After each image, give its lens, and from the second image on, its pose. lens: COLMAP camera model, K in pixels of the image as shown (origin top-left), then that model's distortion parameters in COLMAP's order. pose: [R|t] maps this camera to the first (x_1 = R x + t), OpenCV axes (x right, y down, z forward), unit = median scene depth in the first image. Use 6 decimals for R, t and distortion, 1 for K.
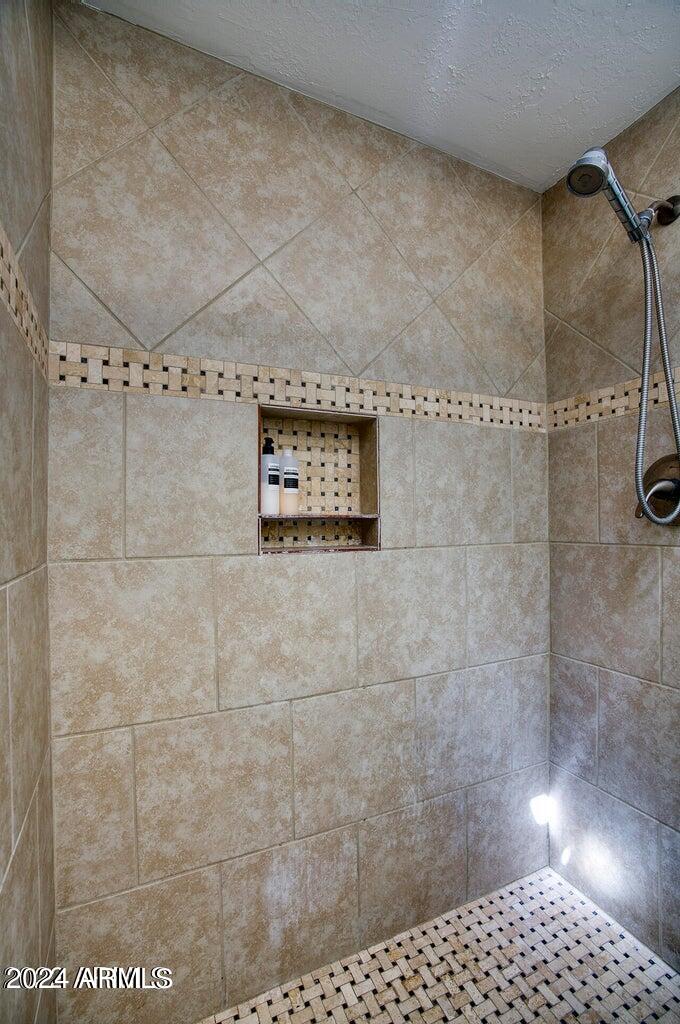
lens RADIAL K [[471.7, 0, 348.9], [0, 471.7, 515.2], [0, 0, 1]] dist [-0.049139, 0.018469]
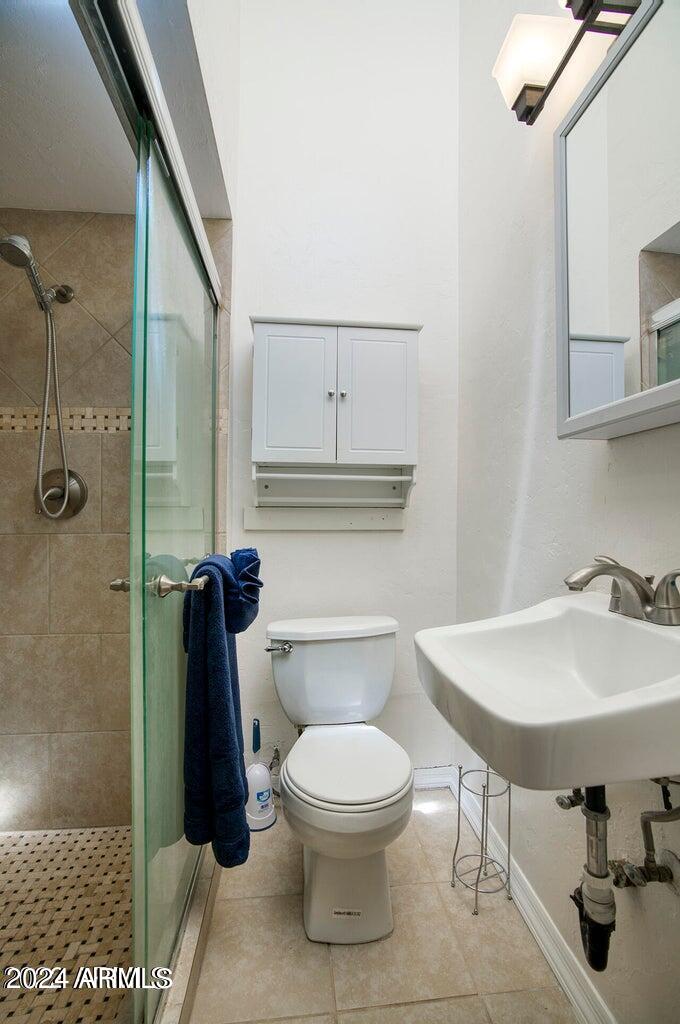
lens RADIAL K [[471.7, 0, 348.2], [0, 471.7, 513.4], [0, 0, 1]] dist [-0.049139, 0.018469]
pose [[0.327302, 0.005534, 0.944904, -0.327136], [-0.020541, 0.999788, 0.001259, -0.014955], [-0.944696, -0.019822, 0.327346, -0.279536]]
